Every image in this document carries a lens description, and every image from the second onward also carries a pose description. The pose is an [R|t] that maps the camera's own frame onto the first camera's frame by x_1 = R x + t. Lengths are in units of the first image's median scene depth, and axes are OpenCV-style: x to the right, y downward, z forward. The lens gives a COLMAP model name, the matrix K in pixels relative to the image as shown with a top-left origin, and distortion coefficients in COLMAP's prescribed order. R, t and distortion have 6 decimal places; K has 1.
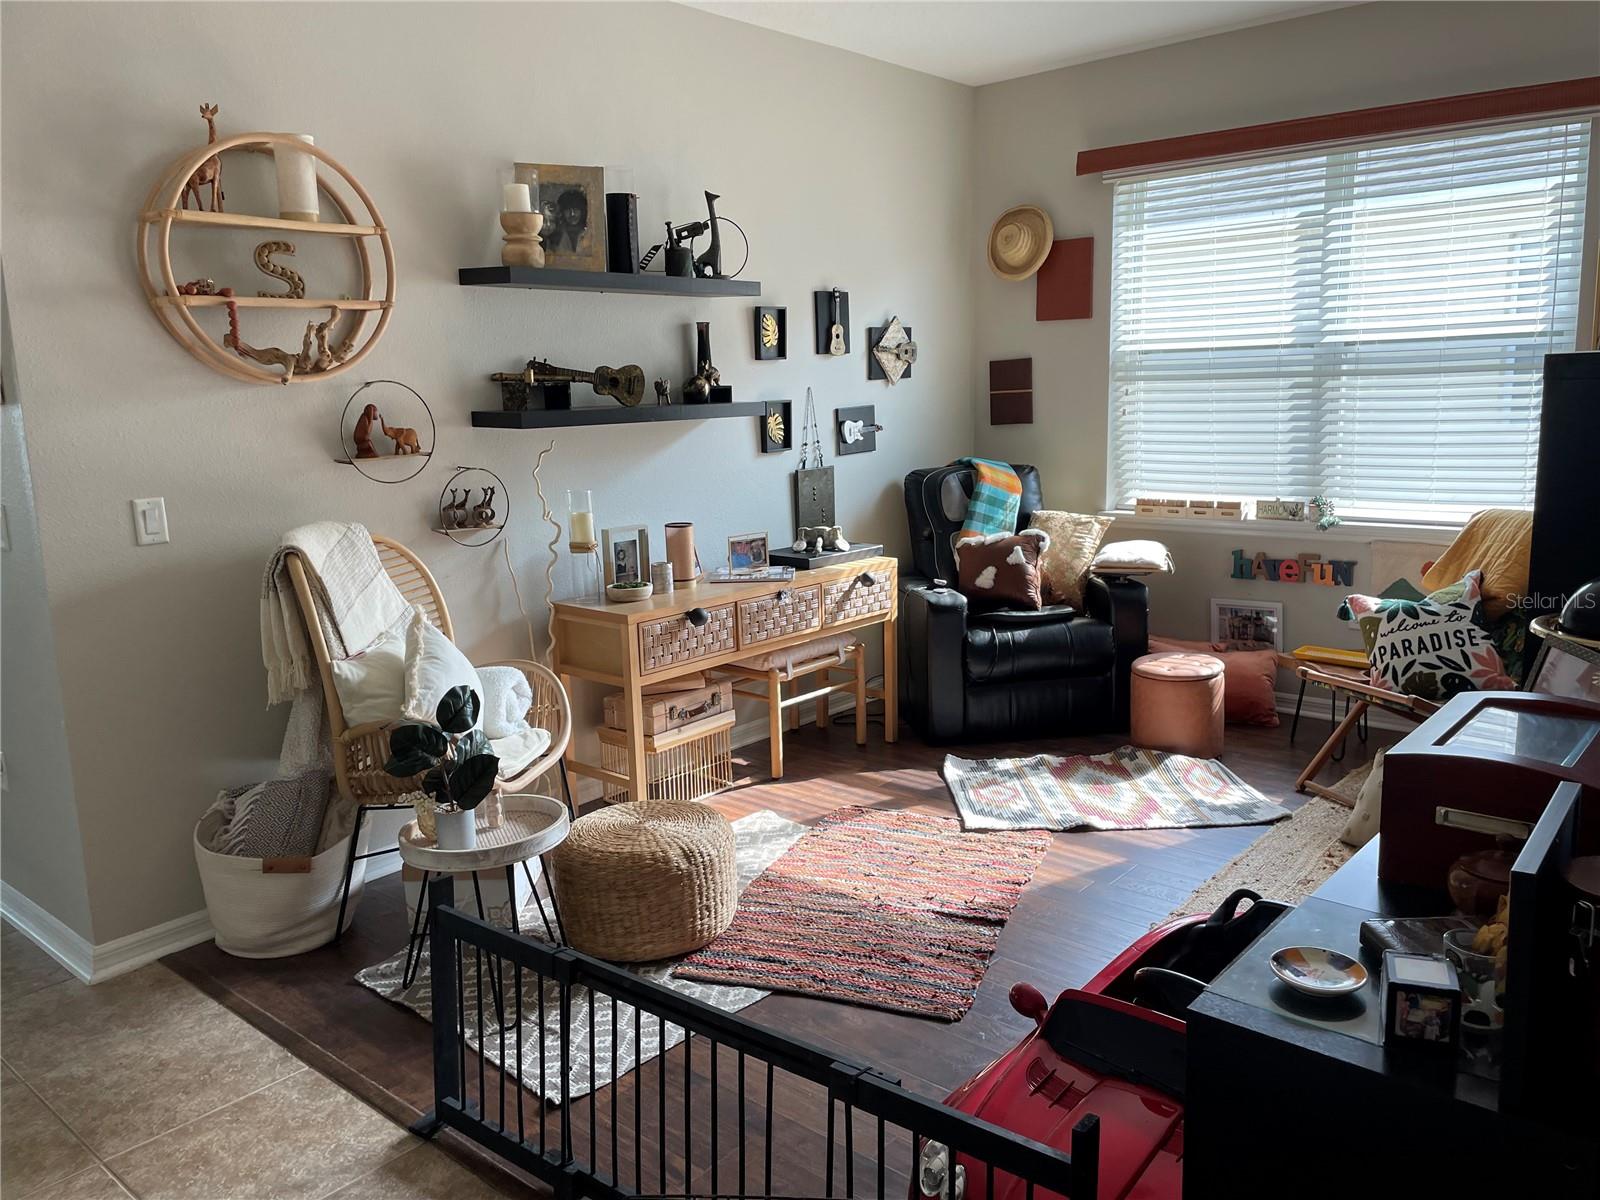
lens RADIAL K [[1207.4, 0, 798.8], [0, 1207.4, 600.6], [0, 0, 1]] dist [0.076164, -0.086235]
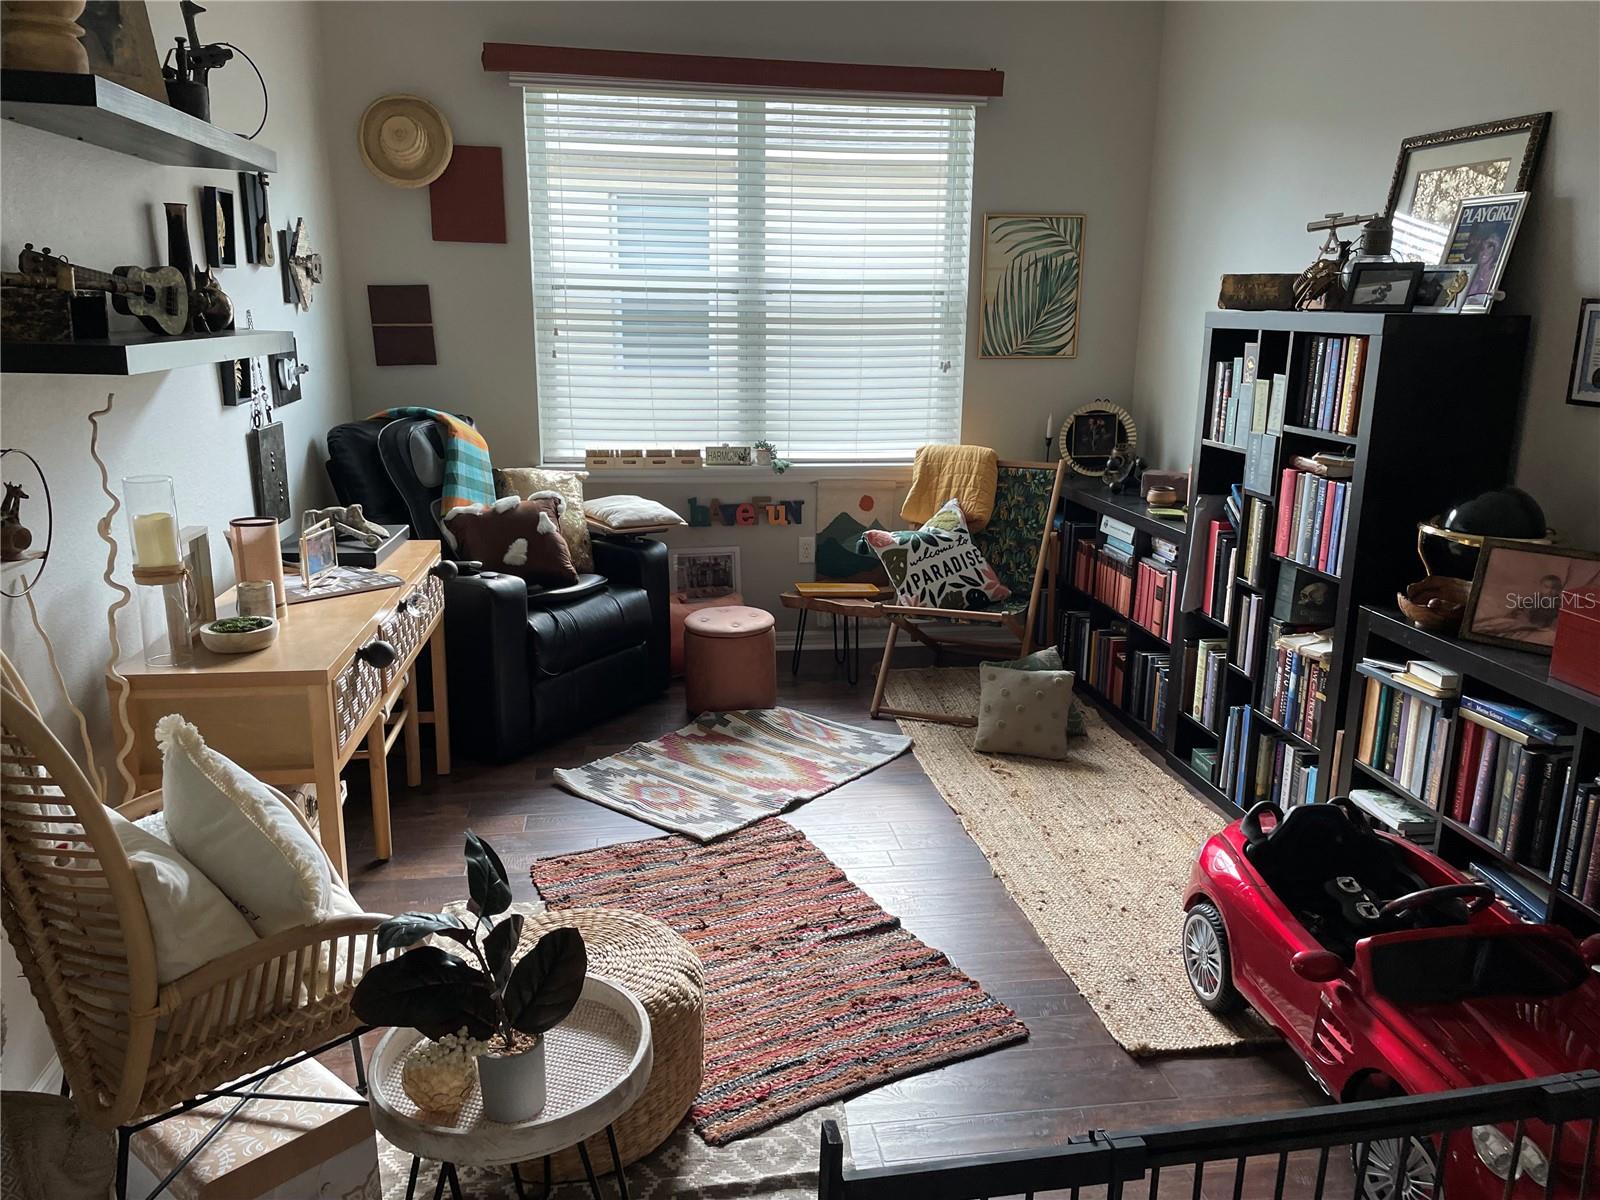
lens RADIAL K [[1207.4, 0, 803.0], [0, 1207.4, 616.9], [0, 0, 1]] dist [0.076164, -0.086235]
pose [[0.652466, -0.149961, 0.742832, -0.346834], [0.105272, 0.988657, 0.107123, -0.044283], [-0.750470, 0.008305, 0.660852, 0.298935]]
